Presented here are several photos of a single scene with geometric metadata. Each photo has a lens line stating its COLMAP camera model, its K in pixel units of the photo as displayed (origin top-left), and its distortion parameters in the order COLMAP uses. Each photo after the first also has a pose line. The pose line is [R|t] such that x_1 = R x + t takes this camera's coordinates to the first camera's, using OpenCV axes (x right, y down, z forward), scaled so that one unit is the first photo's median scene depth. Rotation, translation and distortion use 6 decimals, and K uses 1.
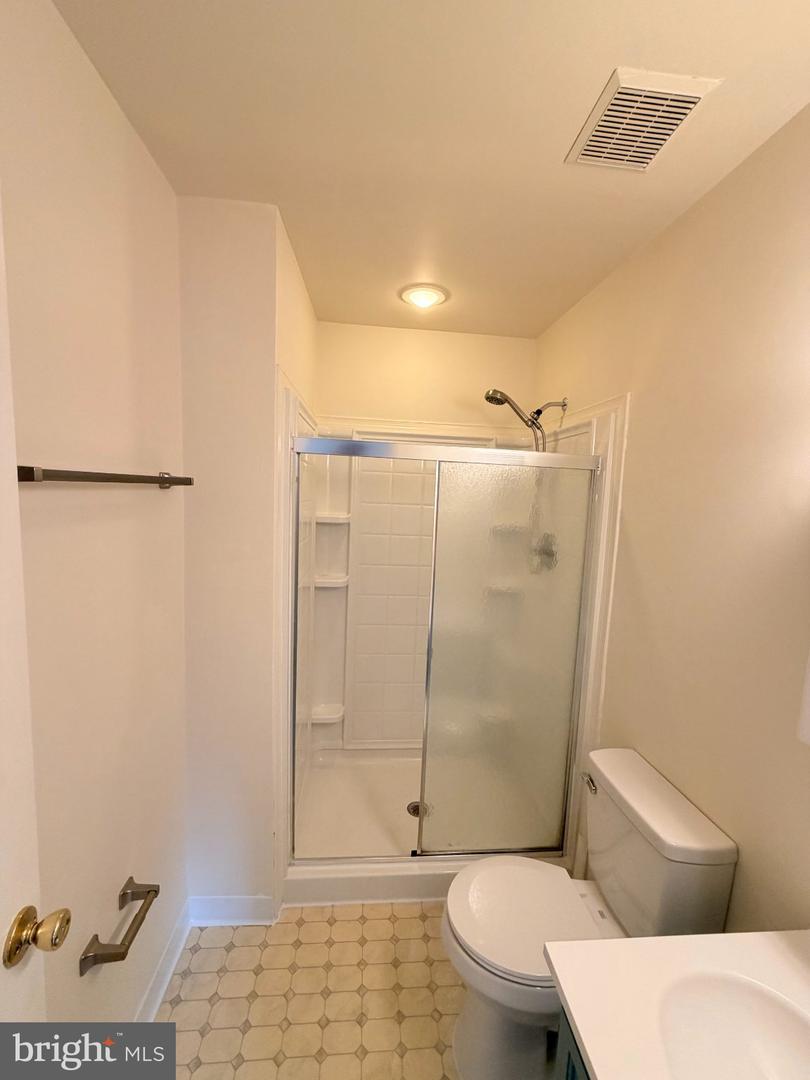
lens RADIAL K [[429.7, 0, 400.5], [0, 429.7, 543.1], [0, 0, 1]] dist [-0.000656, -0.000528]
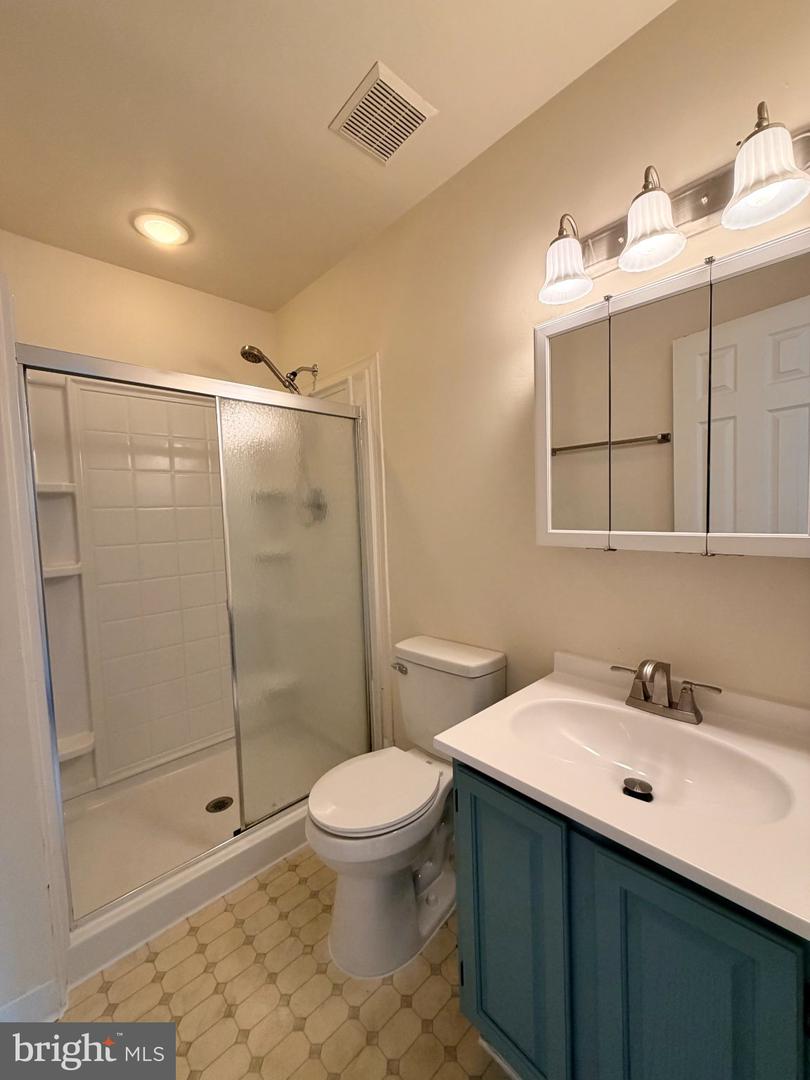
lens RADIAL K [[429.7, 0, 406.3], [0, 429.7, 538.9], [0, 0, 1]] dist [-0.000656, -0.000528]
pose [[0.786895, -0.106915, 0.607755, -0.154619], [0.135466, 0.990781, -0.001099, 0.143423], [-0.602035, 0.083194, 0.794124, 0.014923]]
